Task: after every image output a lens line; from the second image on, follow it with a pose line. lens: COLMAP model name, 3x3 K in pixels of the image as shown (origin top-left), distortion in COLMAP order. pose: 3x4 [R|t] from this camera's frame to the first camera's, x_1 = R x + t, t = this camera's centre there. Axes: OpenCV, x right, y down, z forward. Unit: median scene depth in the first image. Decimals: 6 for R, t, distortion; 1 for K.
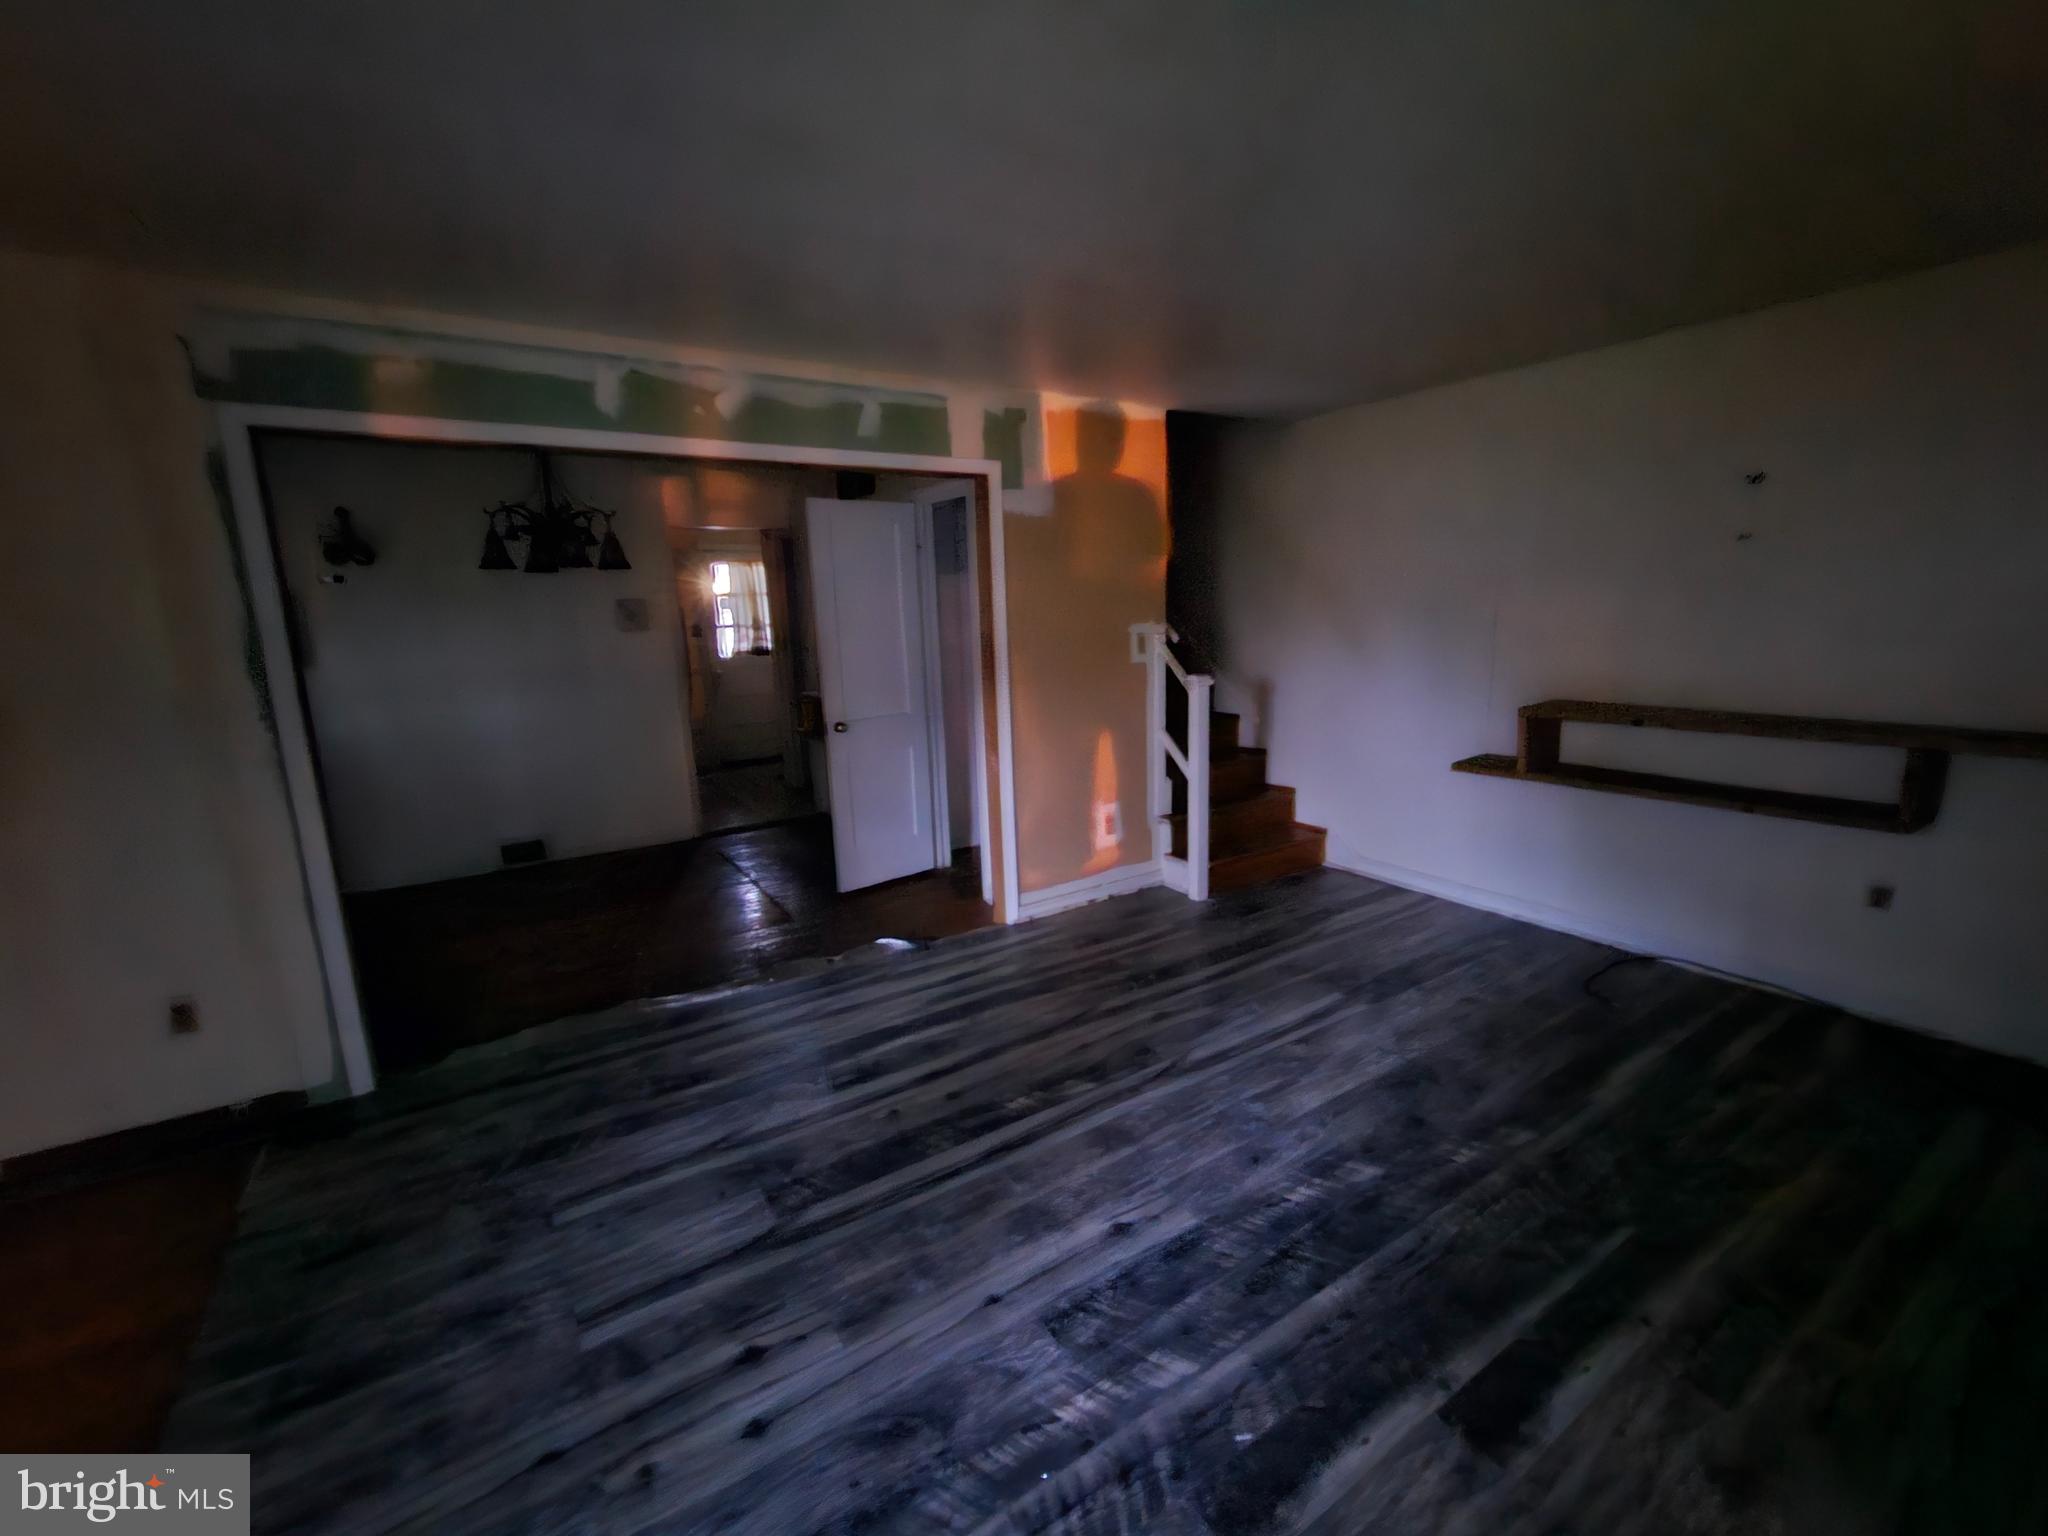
lens RADIAL K [[834.8, 0, 1025.1], [0, 834.8, 764.6], [0, 0, 1]] dist [0.001159, 0.000065]
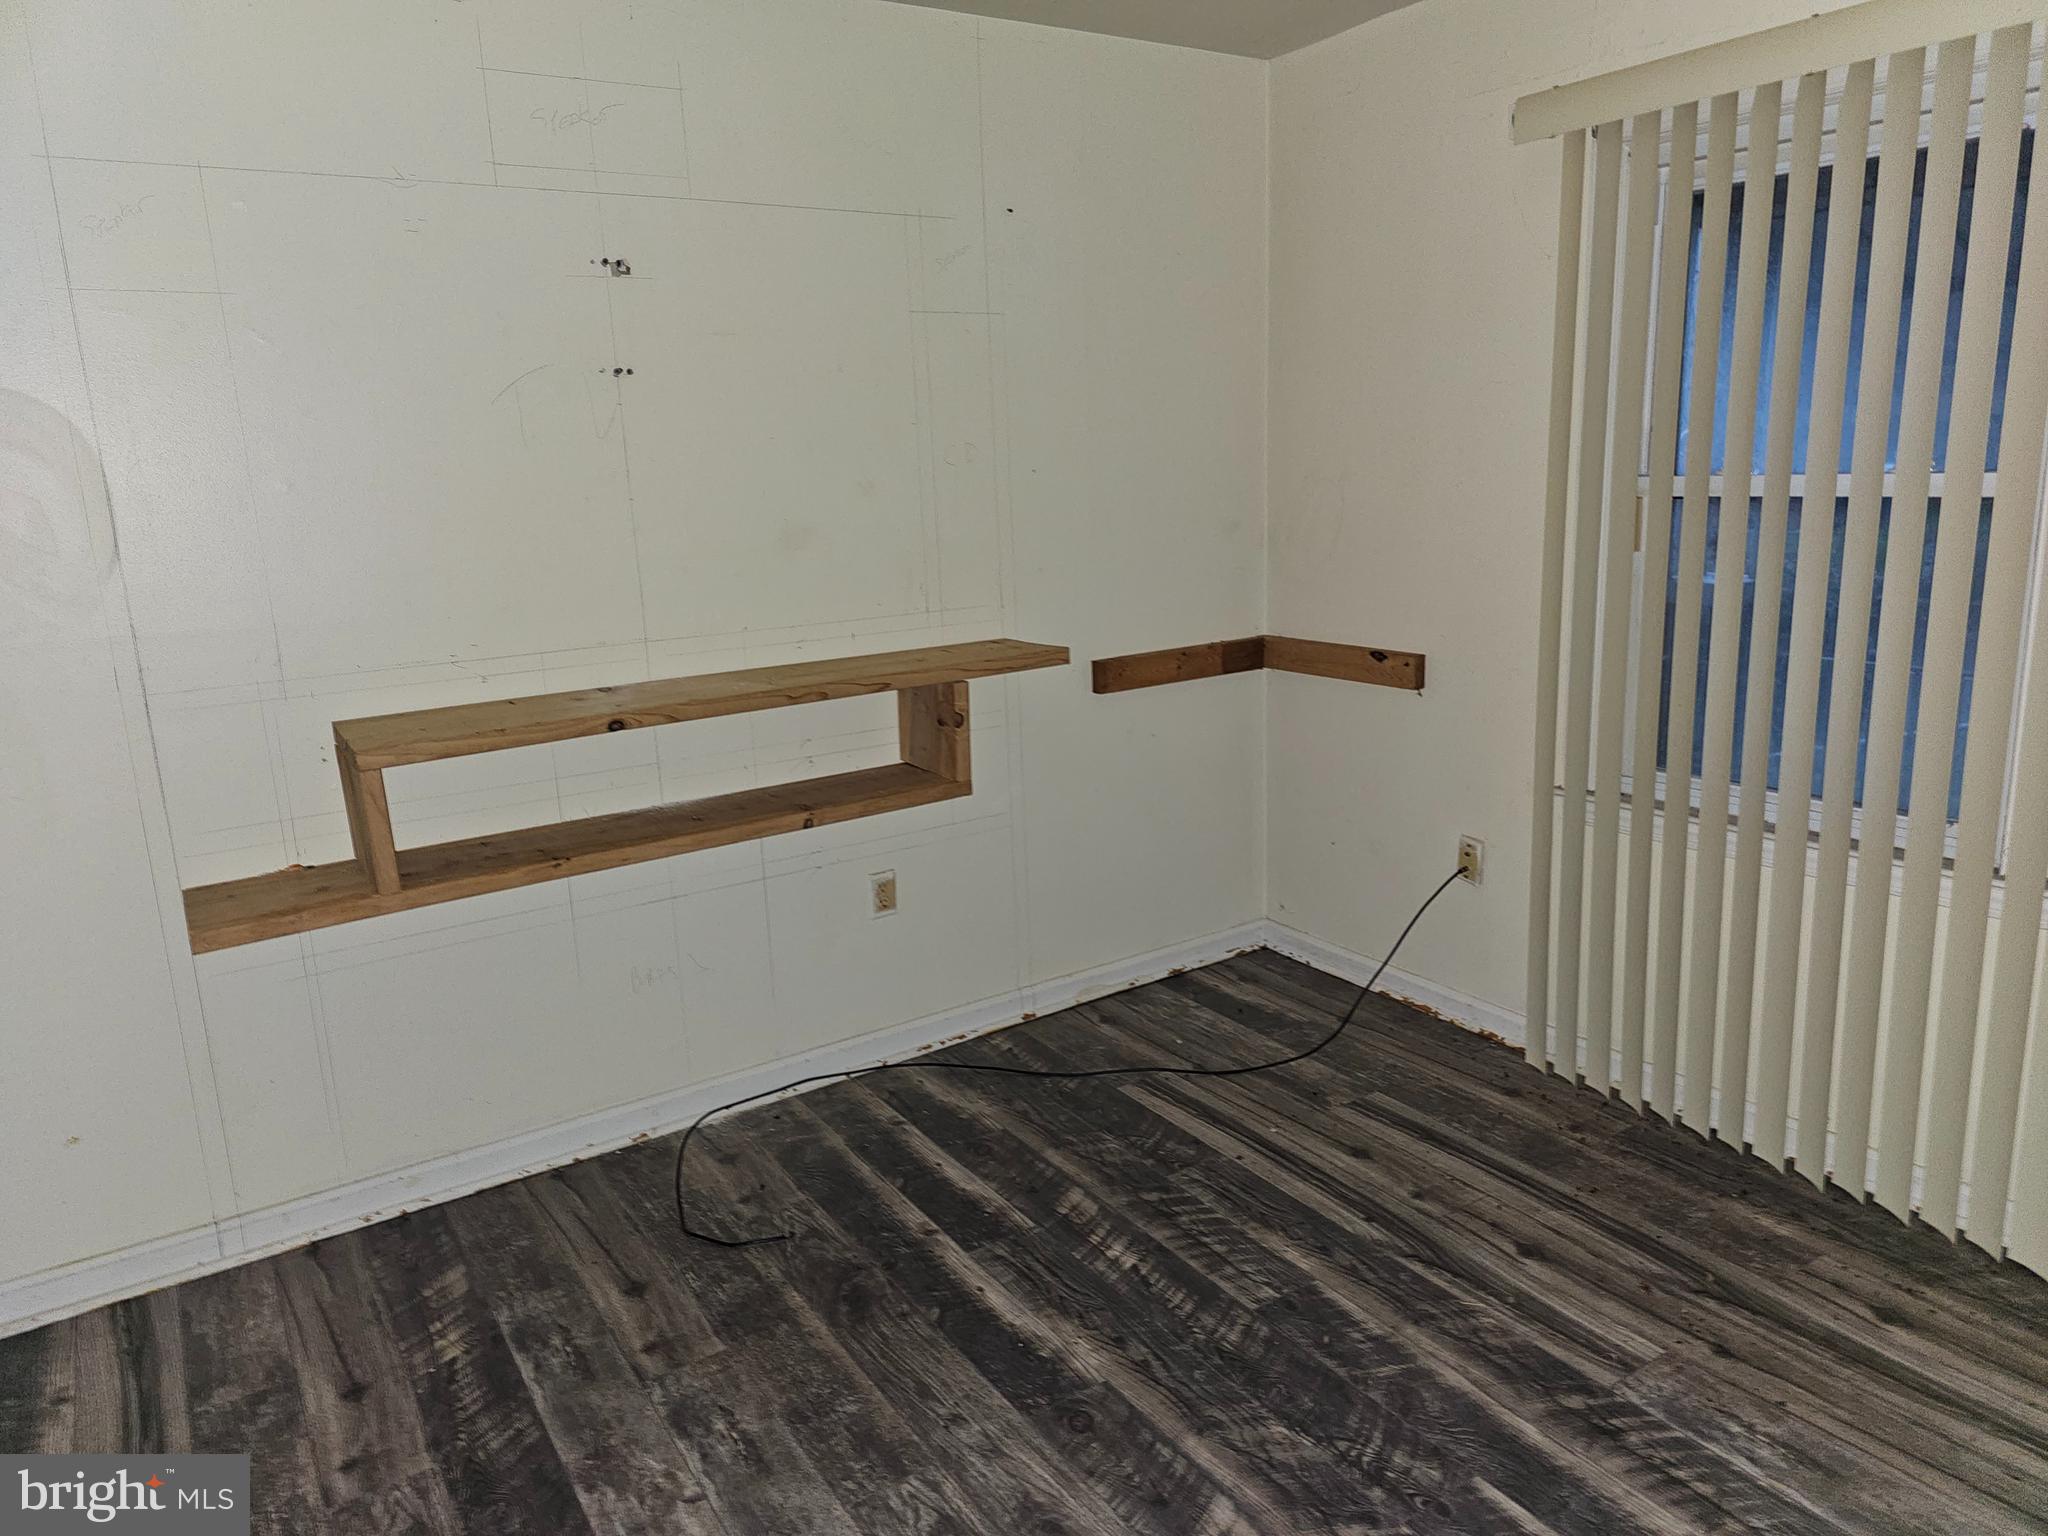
lens RADIAL K [[1375.6, 0, 1024.7], [0, 1375.6, 773.7], [0, 0, 1]] dist [0.008601, 0.001794]
pose [[-0.001524, -0.215948, 0.976404, -0.099419], [0.236102, 0.948722, 0.210195, -0.151936], [-0.971727, 0.230851, 0.049540, 0.774086]]
